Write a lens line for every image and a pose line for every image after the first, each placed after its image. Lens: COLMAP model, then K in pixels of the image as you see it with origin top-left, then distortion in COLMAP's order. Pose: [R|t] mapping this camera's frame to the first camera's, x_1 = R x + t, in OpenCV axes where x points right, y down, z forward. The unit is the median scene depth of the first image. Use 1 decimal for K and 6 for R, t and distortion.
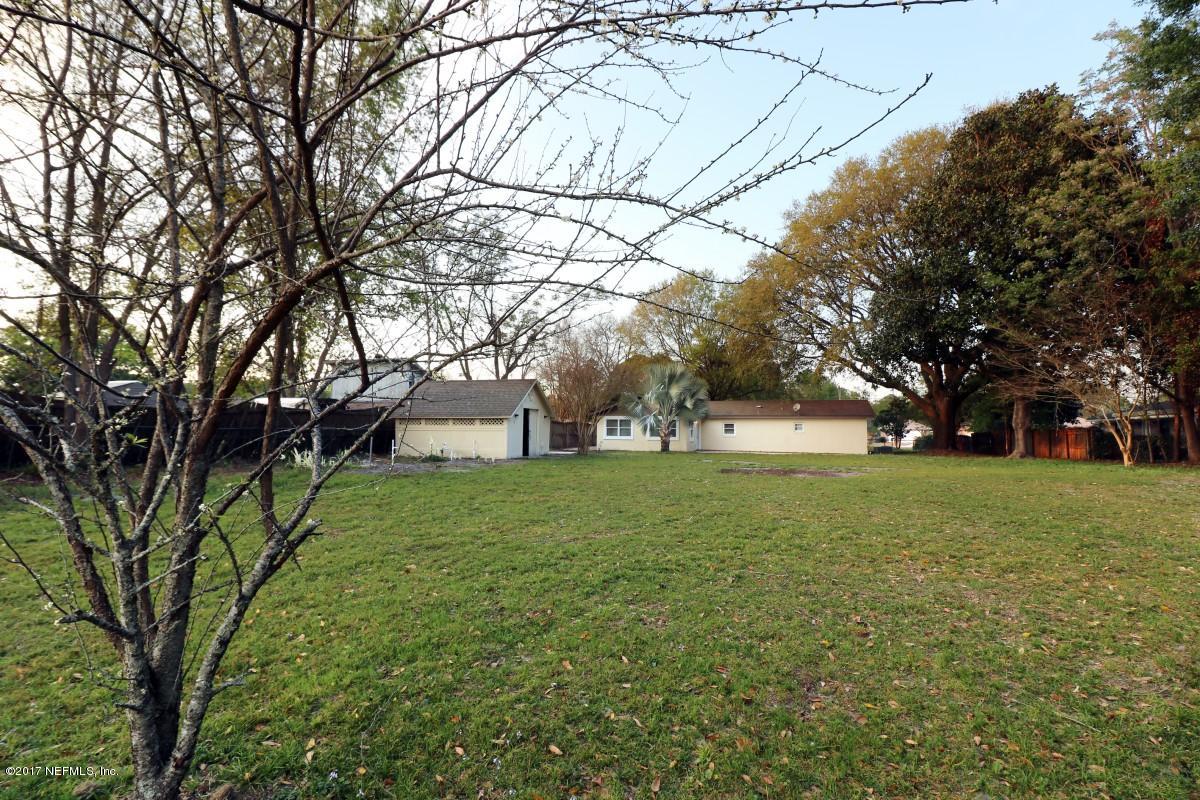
lens RADIAL K [[555.6, 0, 599.4], [0, 555.6, 390.9], [0, 0, 1]] dist [0.000102, -0.012213]
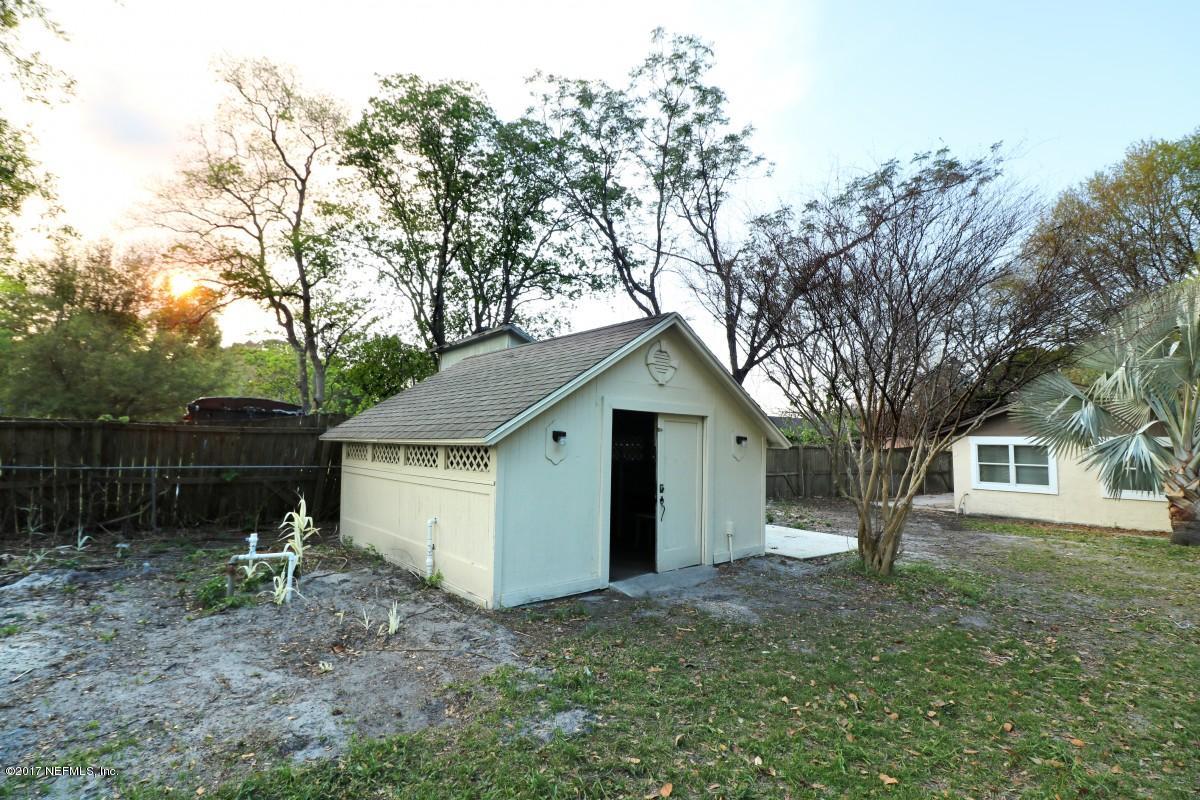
lens RADIAL K [[555.6, 0, 599.4], [0, 555.6, 390.9], [0, 0, 1]] dist [0.000102, -0.012213]
pose [[0.837067, -0.045893, -0.545172, 0.003735], [0.025406, 0.998661, -0.045059, 0.022698], [0.546510, 0.023867, 0.837112, 0.504232]]
